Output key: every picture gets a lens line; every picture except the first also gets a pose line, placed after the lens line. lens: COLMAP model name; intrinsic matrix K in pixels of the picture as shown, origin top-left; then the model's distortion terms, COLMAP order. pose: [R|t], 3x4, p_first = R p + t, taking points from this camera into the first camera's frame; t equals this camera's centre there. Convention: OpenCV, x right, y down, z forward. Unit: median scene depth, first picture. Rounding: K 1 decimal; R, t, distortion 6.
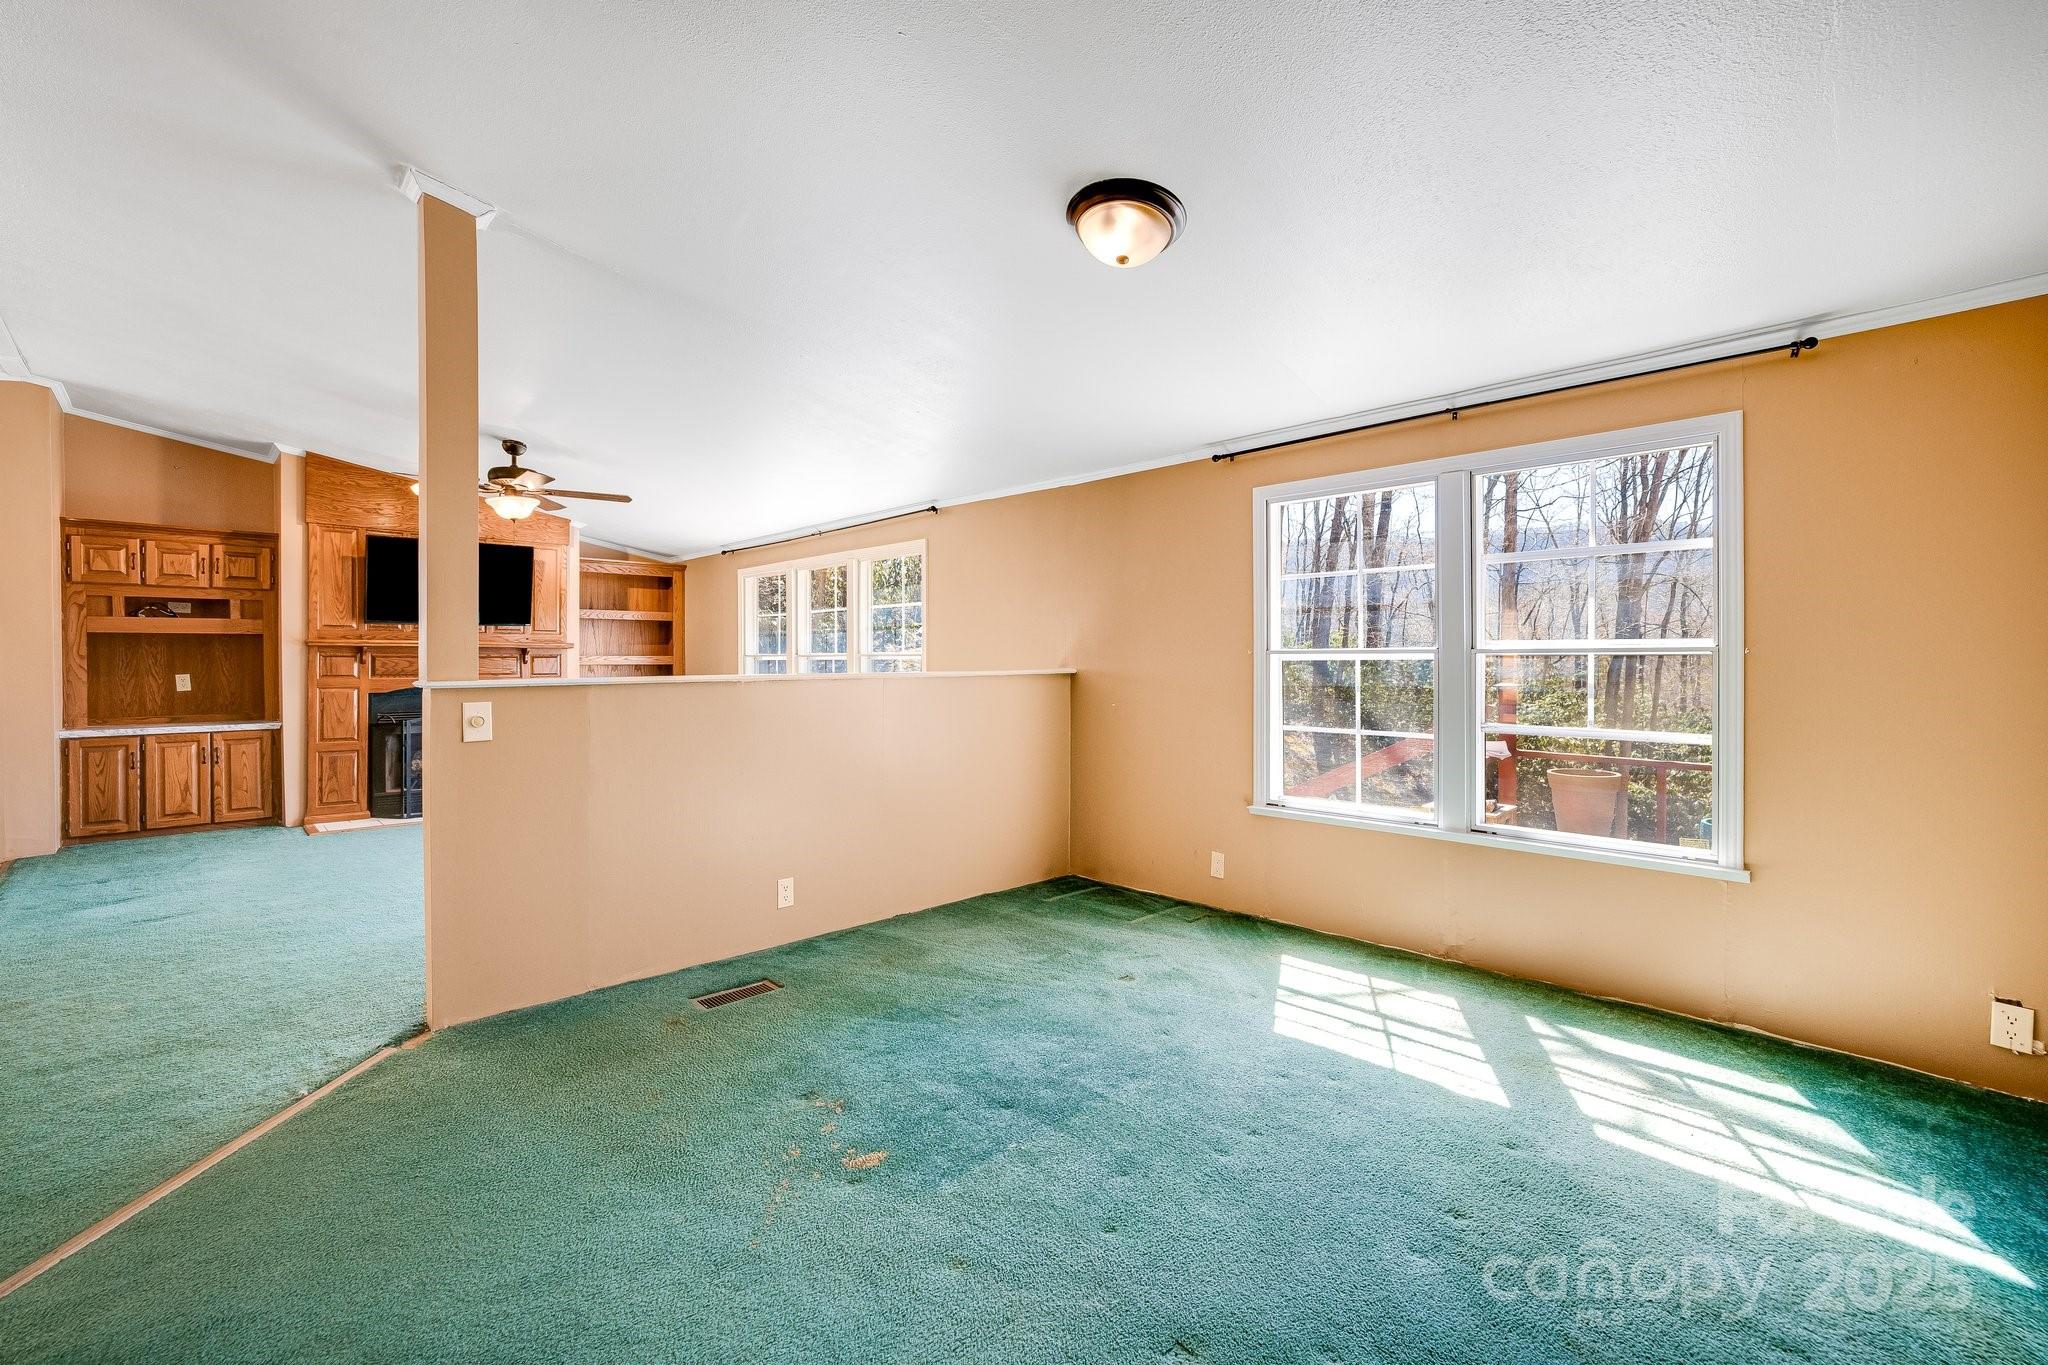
lens RADIAL K [[866.2, 0, 1027.0], [0, 866.2, 659.9], [0, 0, 1]] dist [0.001075, 0.000479]
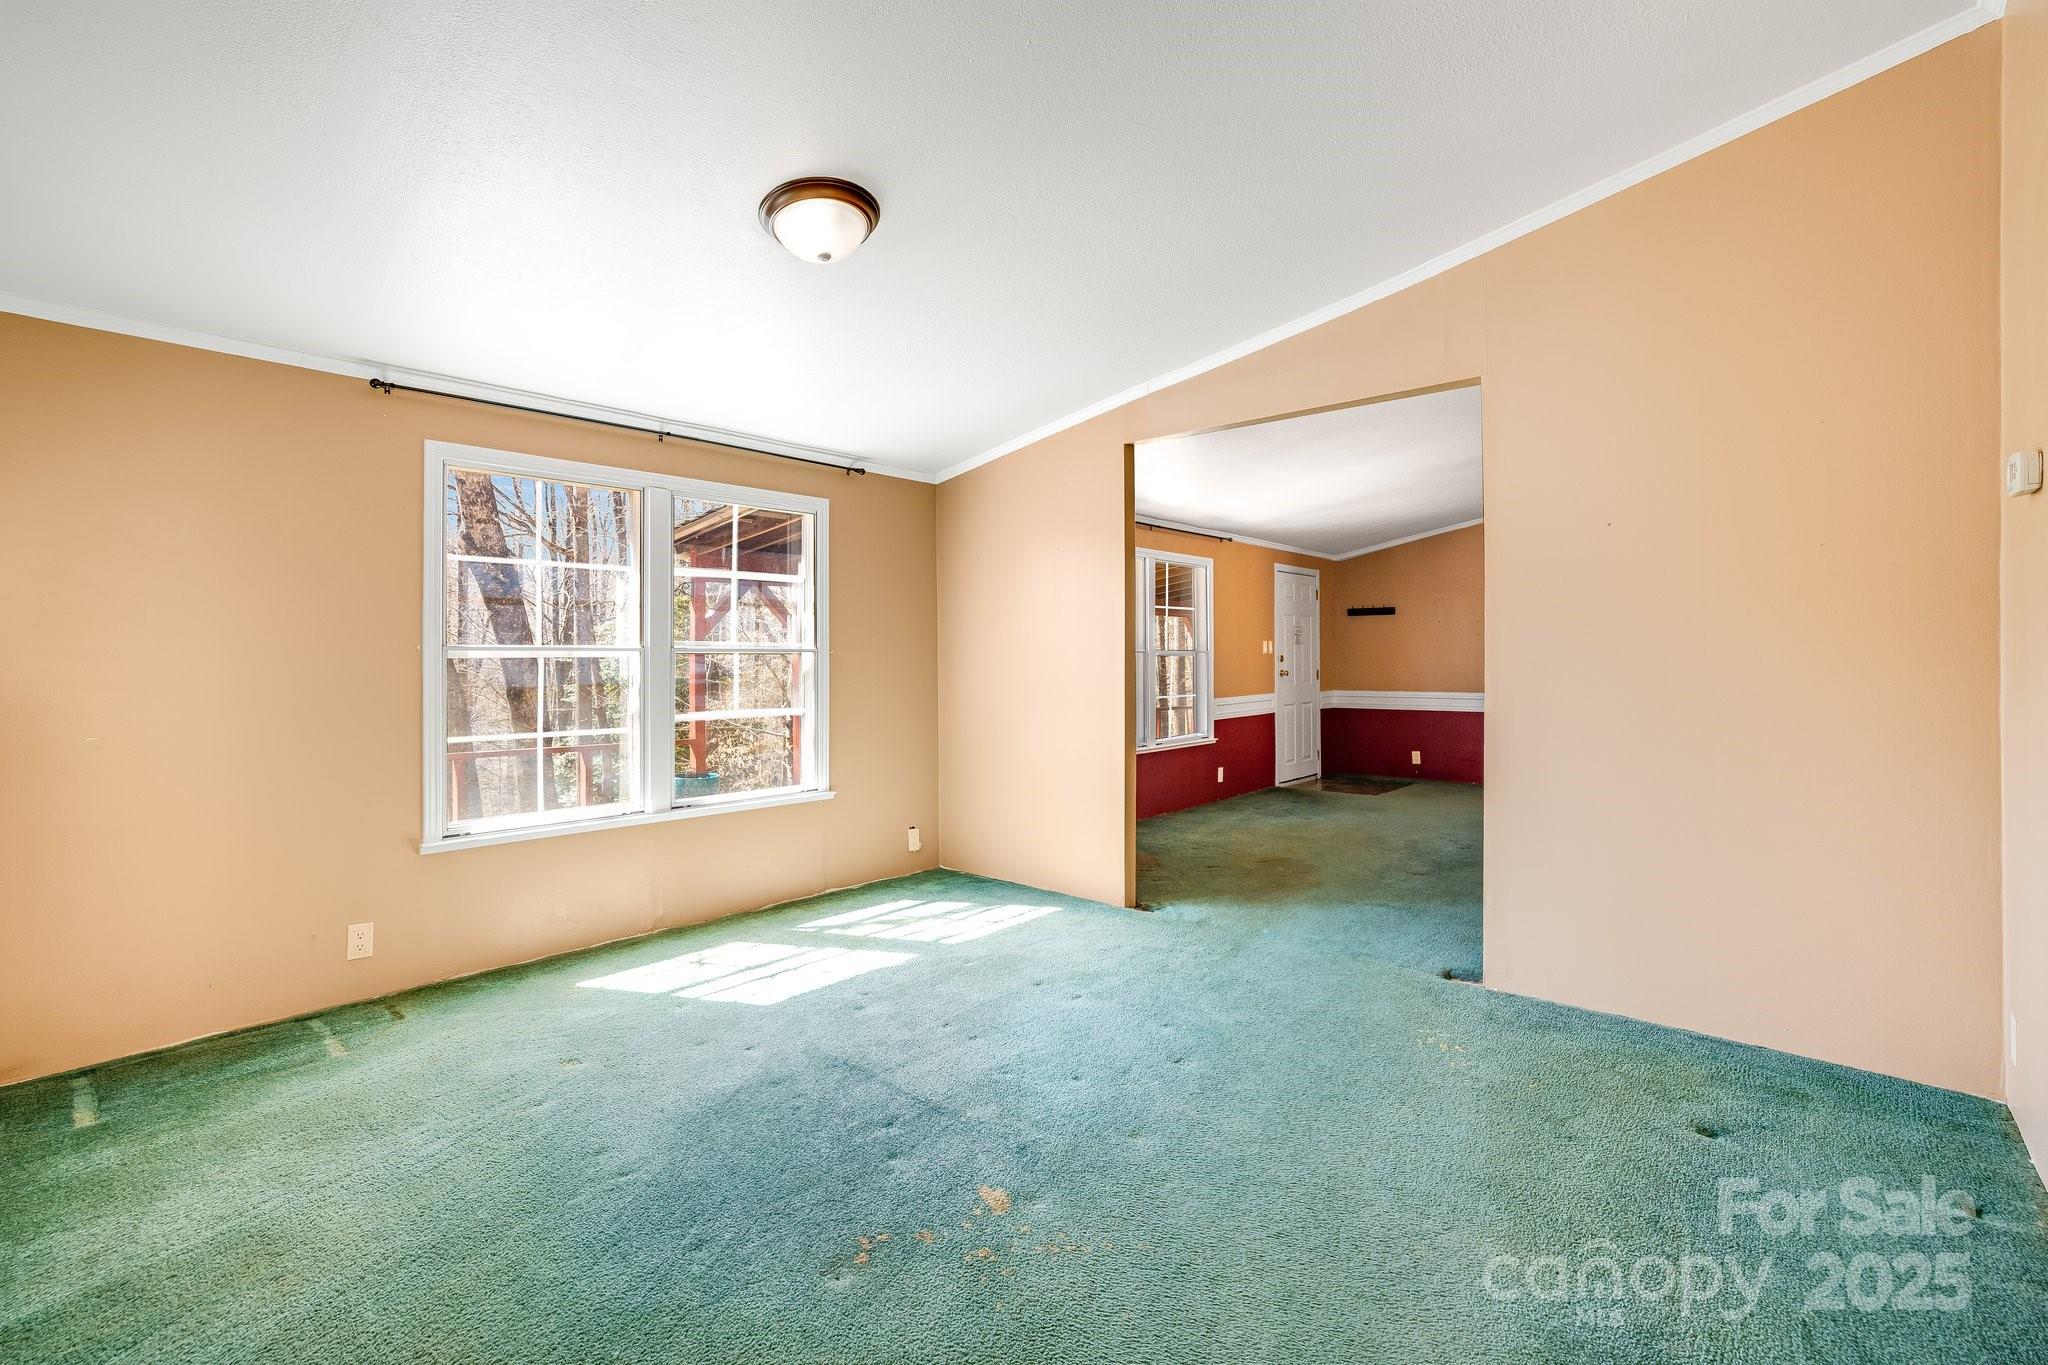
lens RADIAL K [[866.2, 0, 1027.0], [0, 866.2, 659.9], [0, 0, 1]] dist [0.001075, 0.000479]
pose [[-0.015568, -0.001234, 0.999878, -0.691683], [0.002324, 0.999996, 0.001271, 0.001971], [-0.999876, 0.002344, -0.015565, 0.608187]]
